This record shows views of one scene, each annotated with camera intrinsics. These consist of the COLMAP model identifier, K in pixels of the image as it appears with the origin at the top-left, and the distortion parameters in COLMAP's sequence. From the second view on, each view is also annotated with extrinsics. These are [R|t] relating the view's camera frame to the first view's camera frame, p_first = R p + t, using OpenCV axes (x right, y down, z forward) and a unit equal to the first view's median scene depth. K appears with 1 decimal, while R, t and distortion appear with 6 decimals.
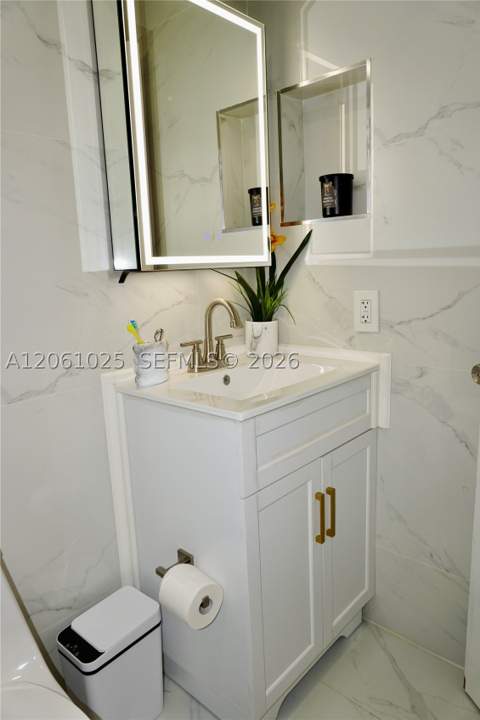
lens RADIAL K [[491.8, 0, 240.3], [0, 491.8, 359.4], [0, 0, 1]] dist [-0.014100, 0.006970]
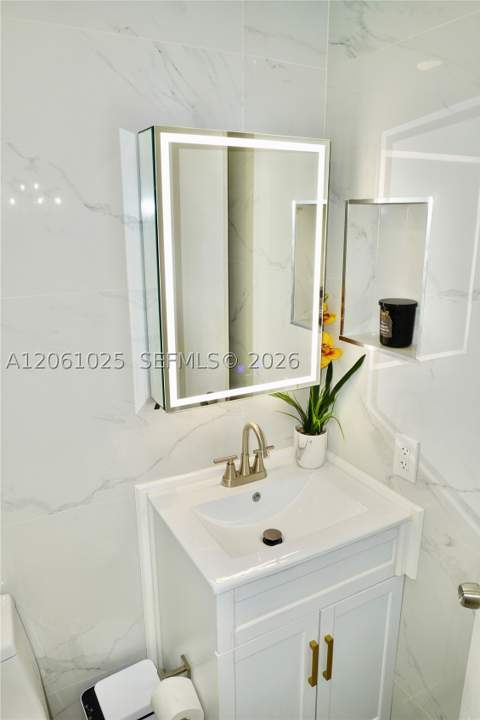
lens RADIAL K [[525.6, 0, 240.2], [0, 525.6, 359.8], [0, 0, 1]] dist [-0.020633, -0.004654]
pose [[0.944556, 0.123611, -0.304195, 0.237226], [-0.092521, 0.989090, 0.114634, -0.363372], [0.315047, -0.080134, 0.945687, -0.022709]]
